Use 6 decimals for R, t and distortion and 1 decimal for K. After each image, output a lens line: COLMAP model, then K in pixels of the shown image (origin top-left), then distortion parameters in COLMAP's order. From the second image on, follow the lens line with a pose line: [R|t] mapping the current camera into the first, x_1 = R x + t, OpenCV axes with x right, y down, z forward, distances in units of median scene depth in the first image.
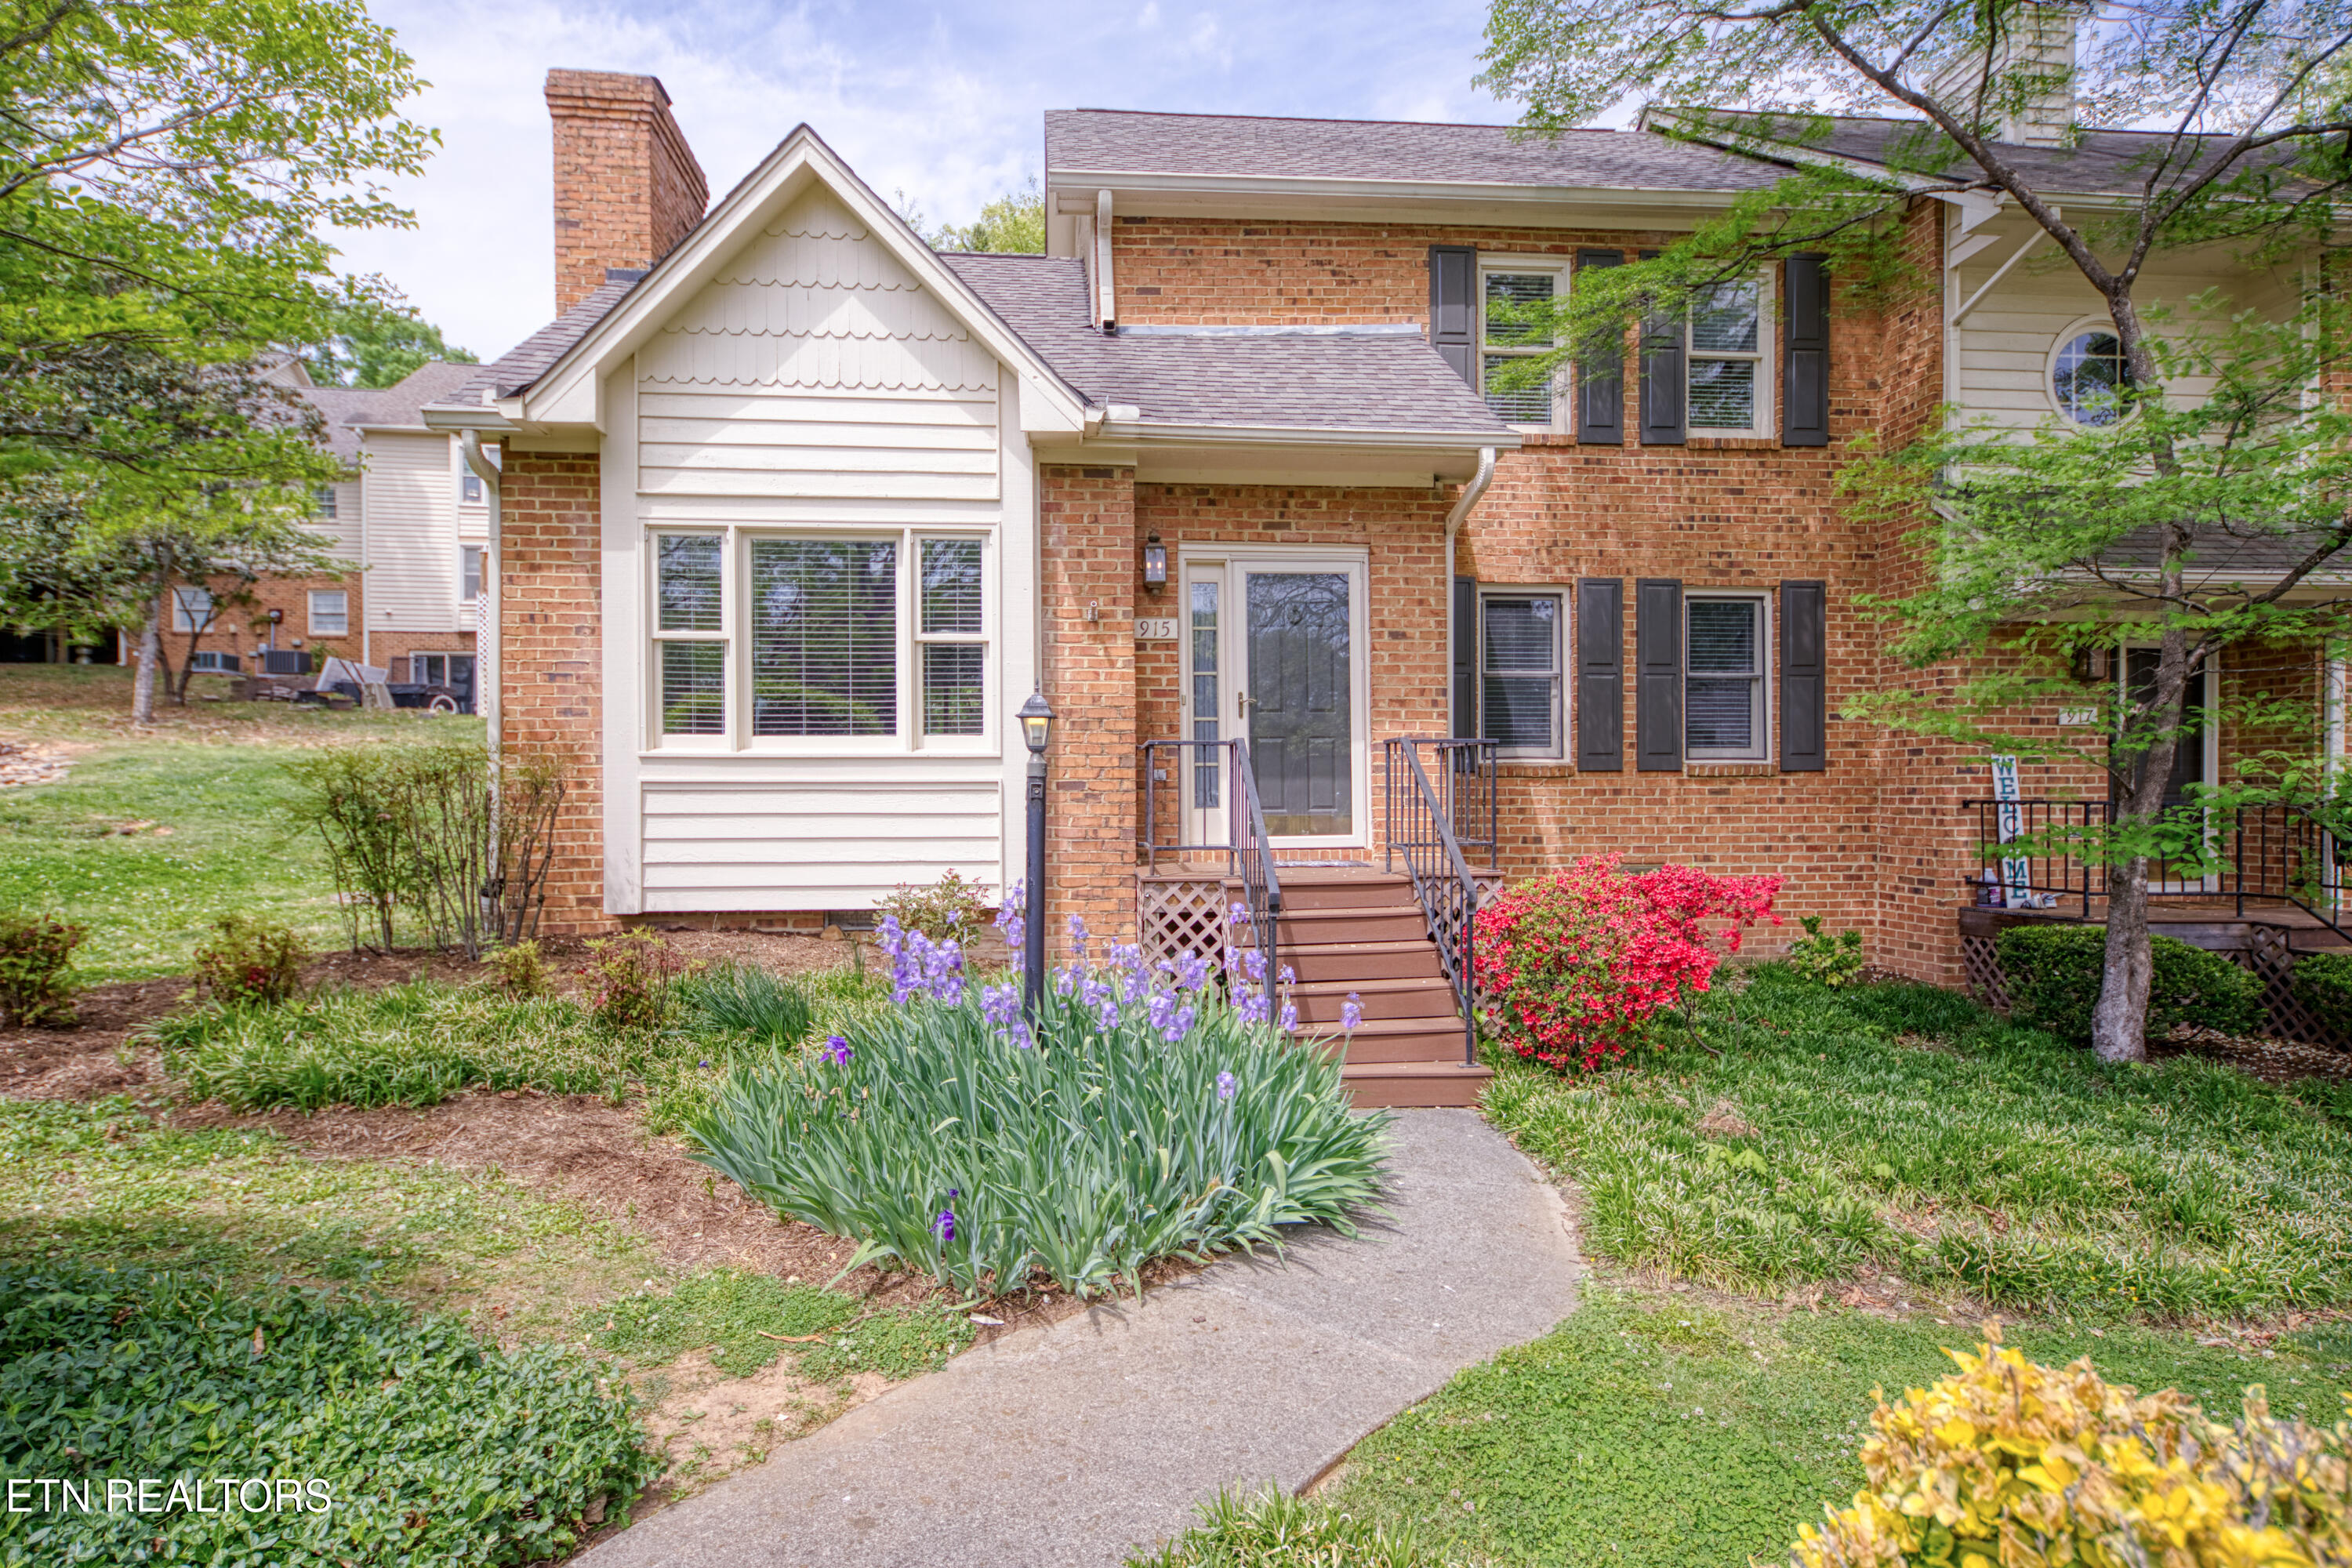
lens RADIAL K [[1251.3, 0, 1118.3], [0, 1251.3, 783.9], [0, 0, 1]] dist [0.024778, 0.000133]
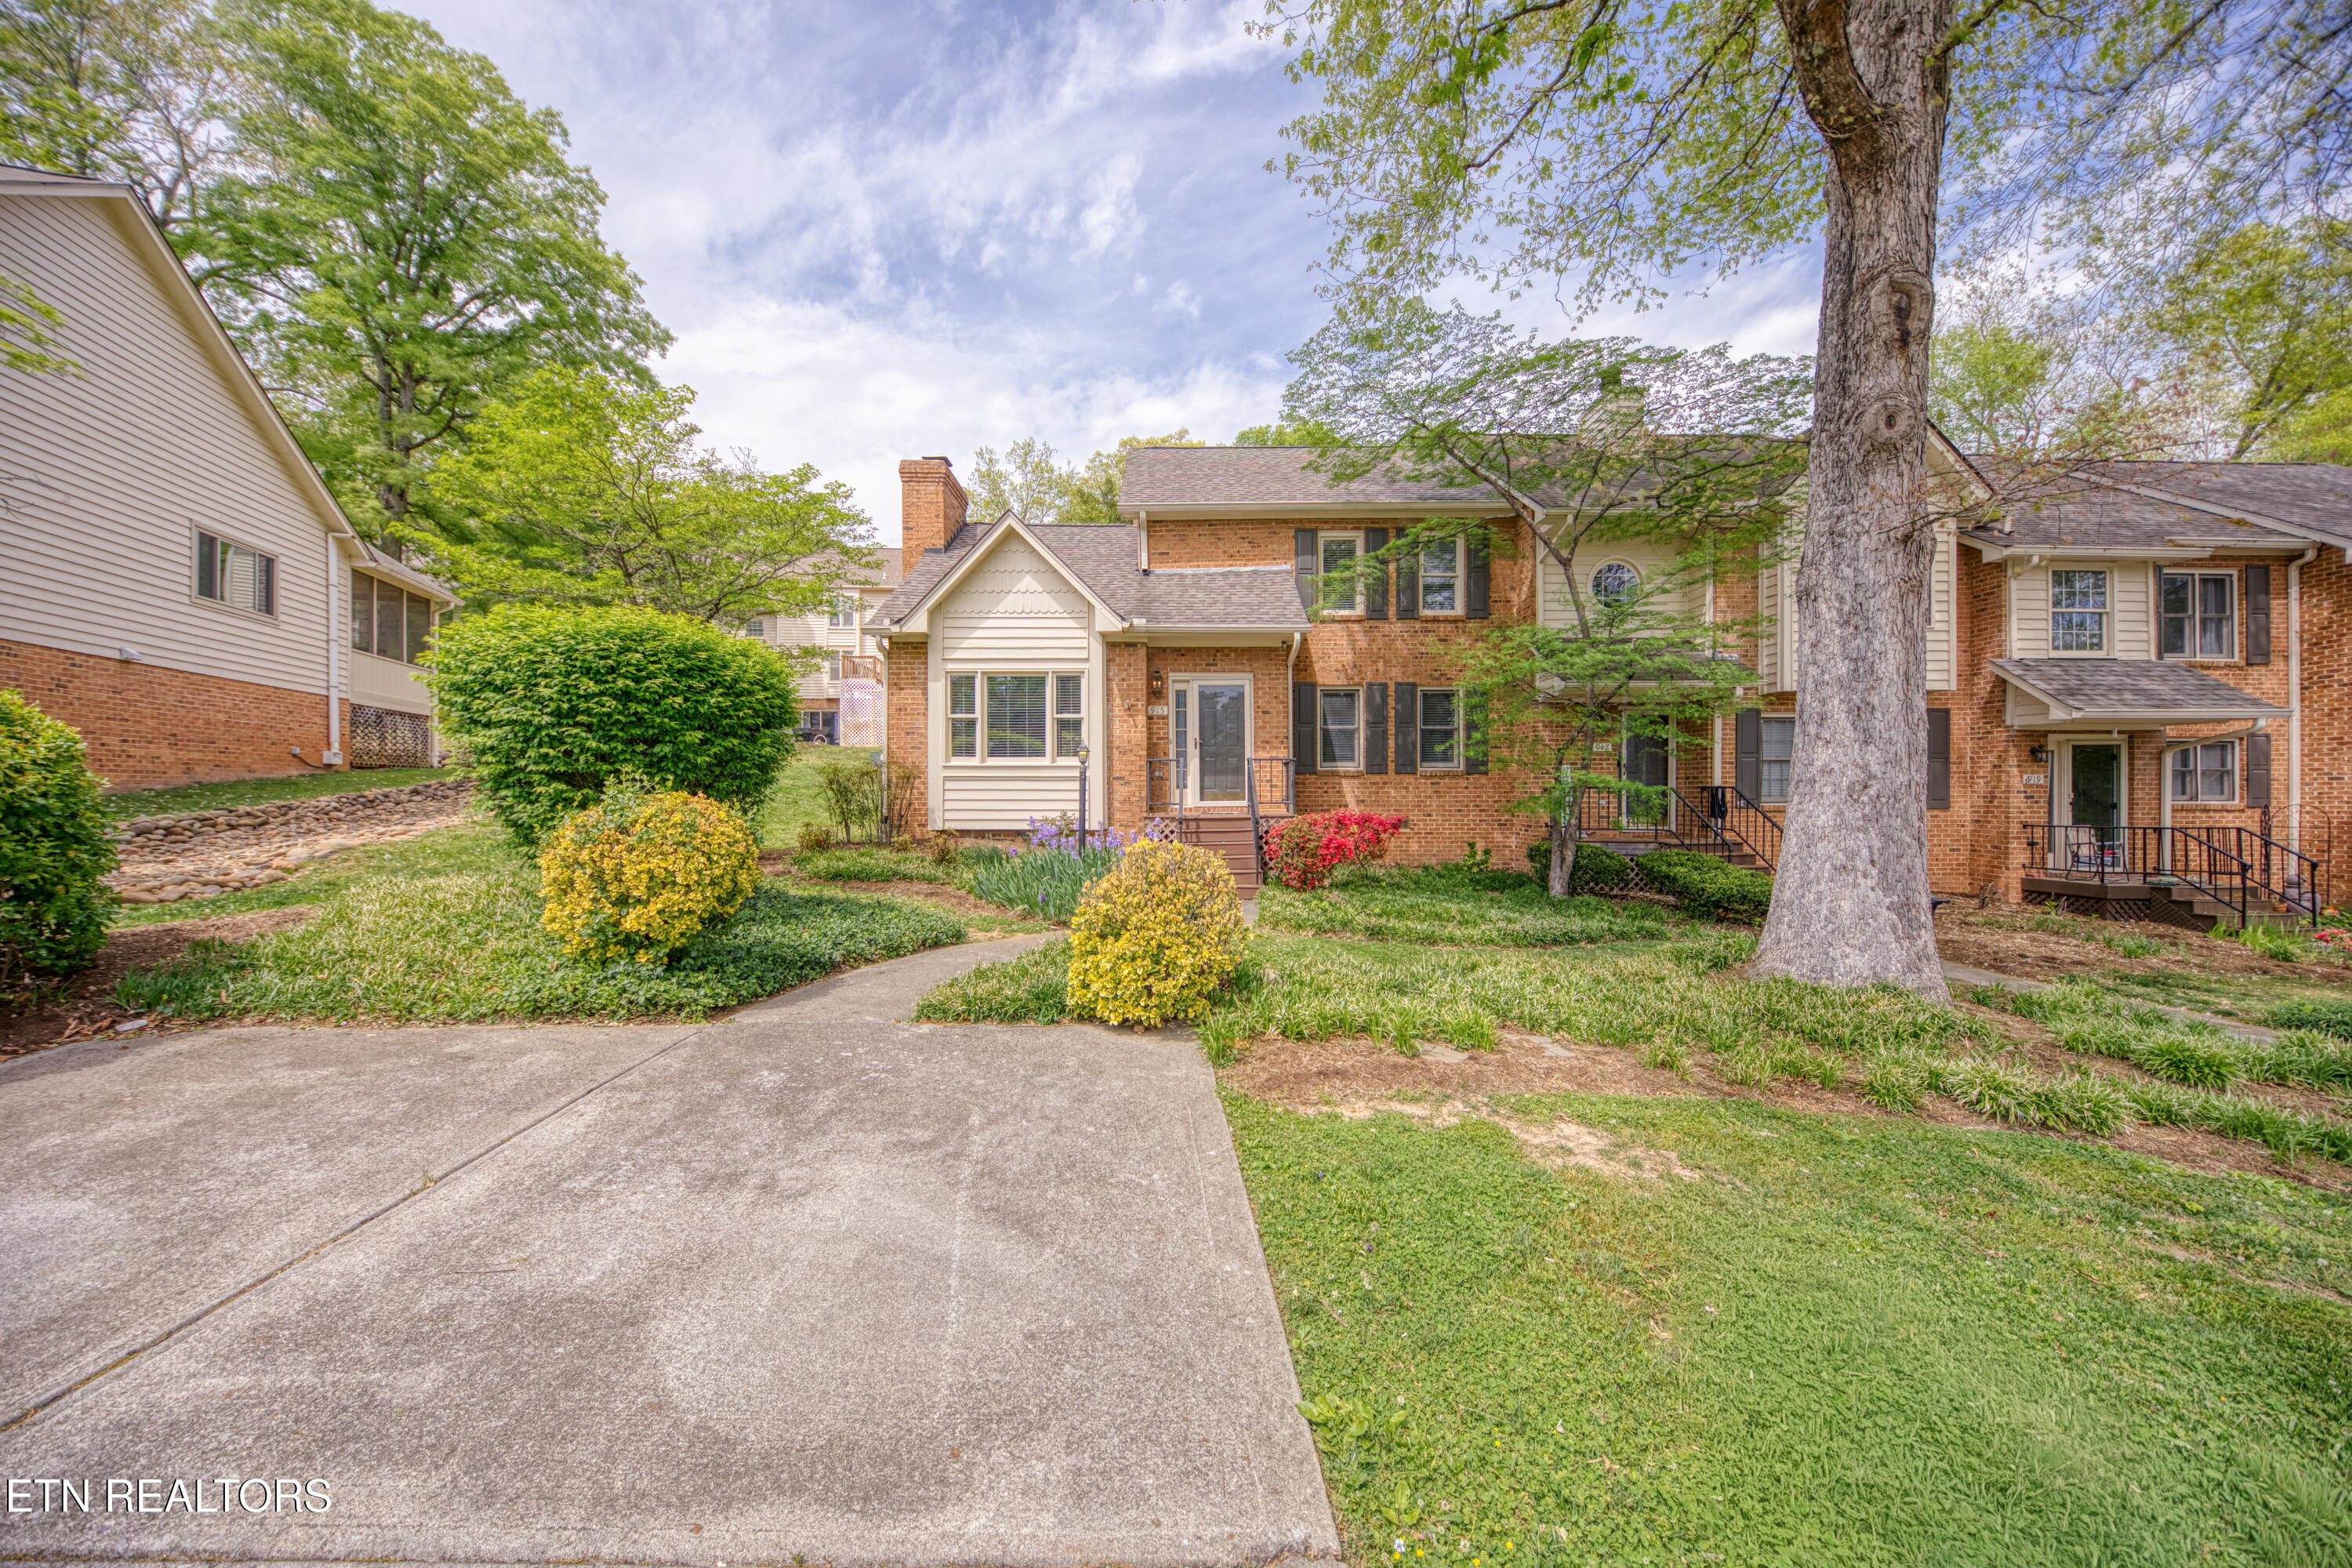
lens RADIAL K [[846.2, 0, 1115.4], [0, 846.2, 774.6], [0, 0, 1]] dist [0.022894, 0.000040]
pose [[0.991921, 0.001546, -0.126848, 0.139064], [-0.003517, 0.999877, -0.015314, 0.016640], [0.126808, 0.015636, 0.991804, -0.508803]]
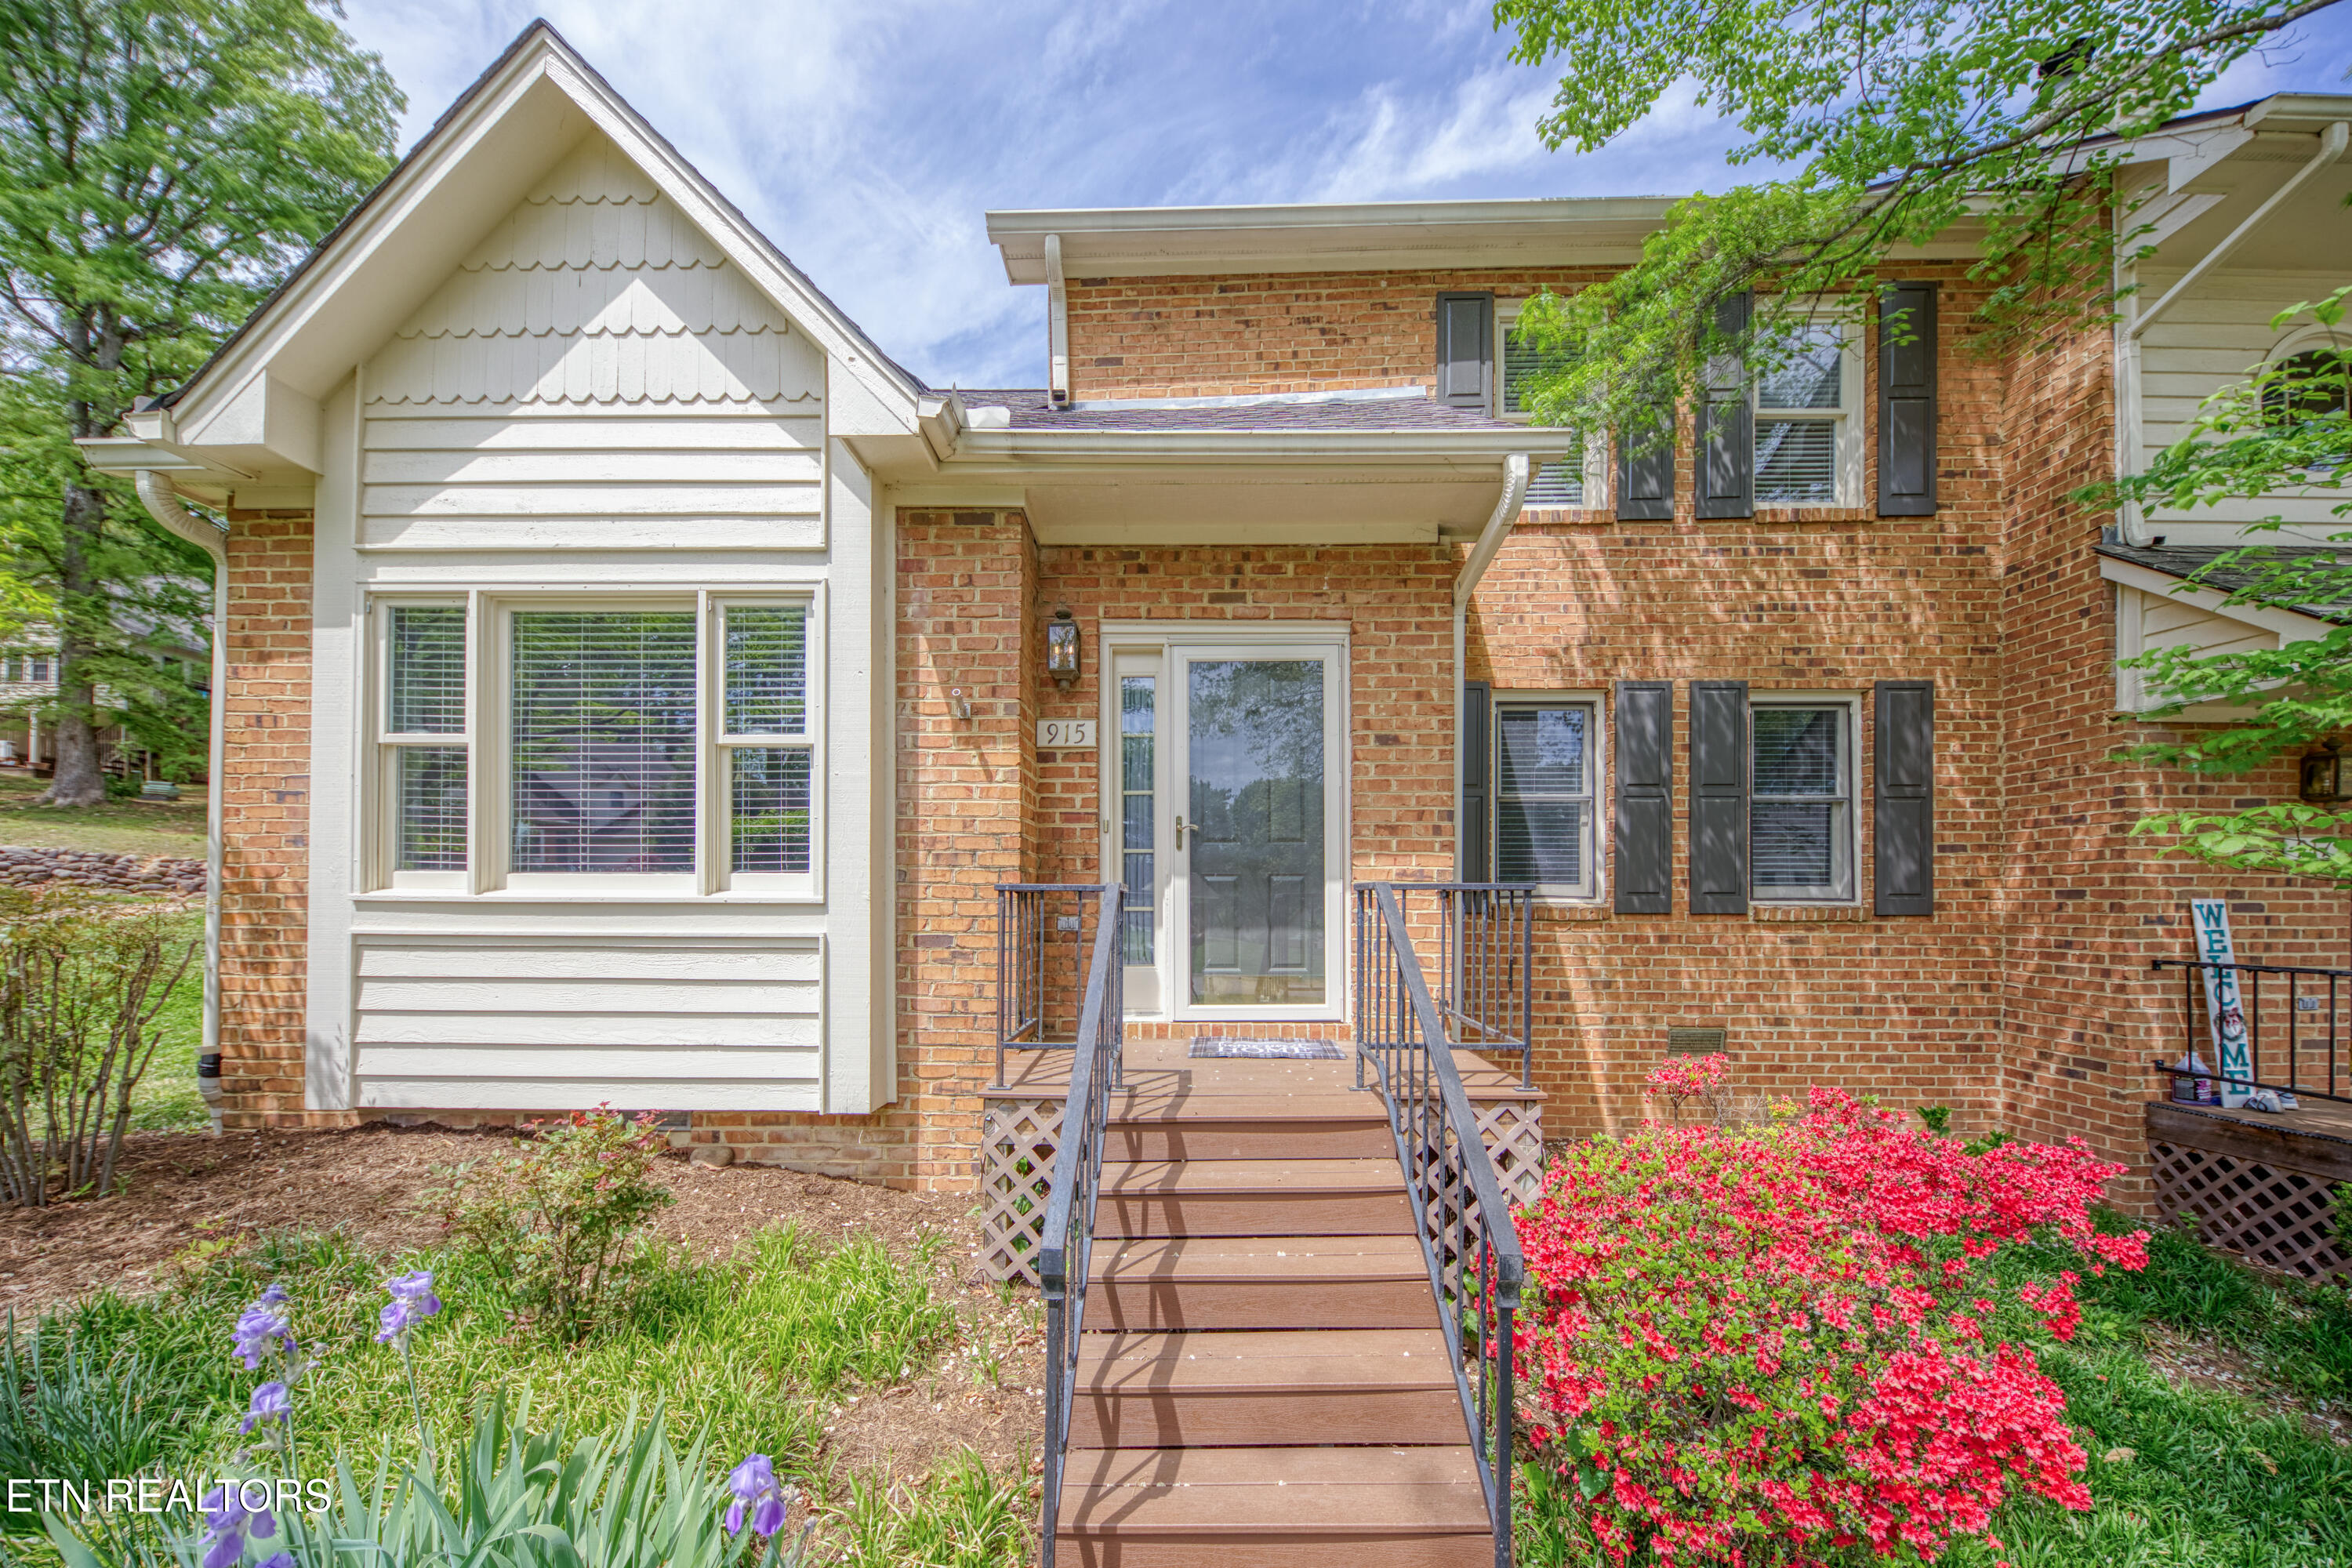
lens RADIAL K [[816.3, 0, 1170.2], [0, 816.3, 894.7], [0, 0, 1]] dist [0.020413, -0.007067]
pose [[0.996970, 0.005467, -0.077600, 0.122892], [-0.005117, 0.999976, 0.004713, -0.025513], [0.077624, -0.004301, 0.996973, 0.466999]]
